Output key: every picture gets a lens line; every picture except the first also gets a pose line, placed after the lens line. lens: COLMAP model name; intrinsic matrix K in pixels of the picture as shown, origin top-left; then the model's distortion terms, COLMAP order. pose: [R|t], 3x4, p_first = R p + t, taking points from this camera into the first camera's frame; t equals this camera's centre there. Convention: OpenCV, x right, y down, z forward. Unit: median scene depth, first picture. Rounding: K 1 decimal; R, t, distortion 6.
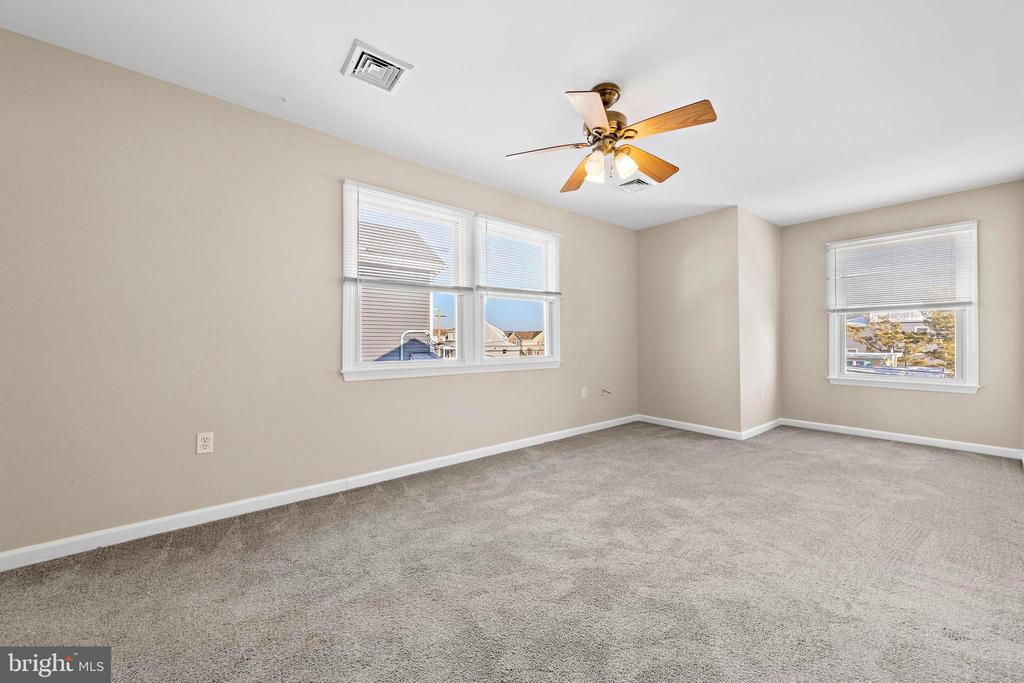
lens RADIAL K [[376.0, 0, 510.7], [0, 376.0, 332.6], [0, 0, 1]] dist [0.000162, -0.000099]
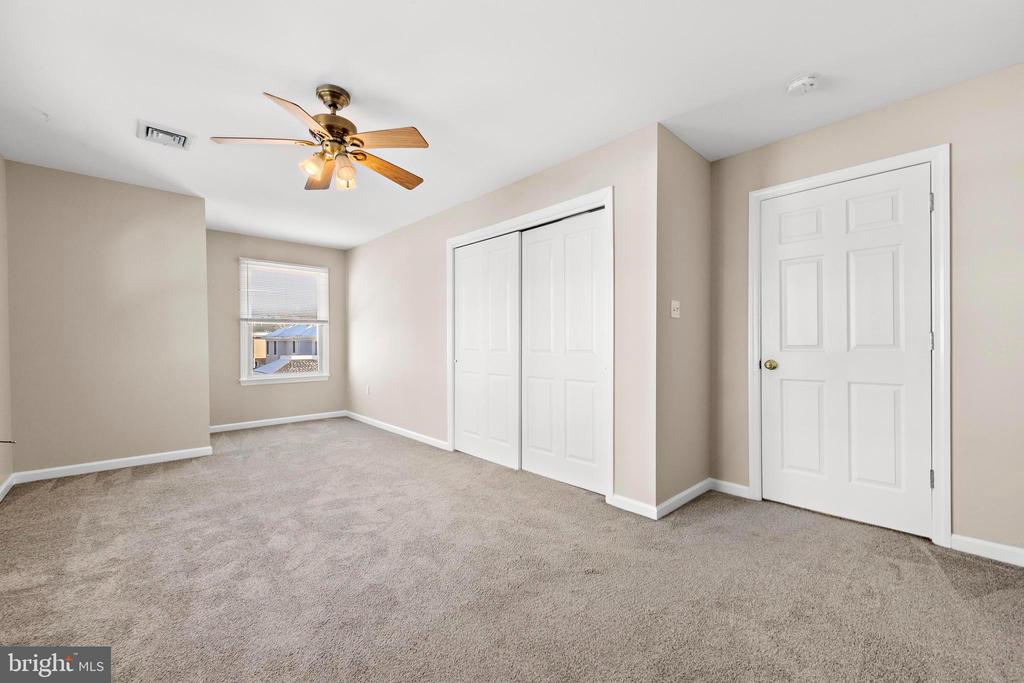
lens RADIAL K [[419.8, 0, 512.1], [0, 419.8, 331.2], [0, 0, 1]] dist [0.002793, 0.000161]
pose [[-0.085956, 0.029472, 0.995863, -0.734218], [-0.016214, 0.999389, -0.030976, 0.003291], [-0.996167, -0.018809, -0.085426, 0.527925]]
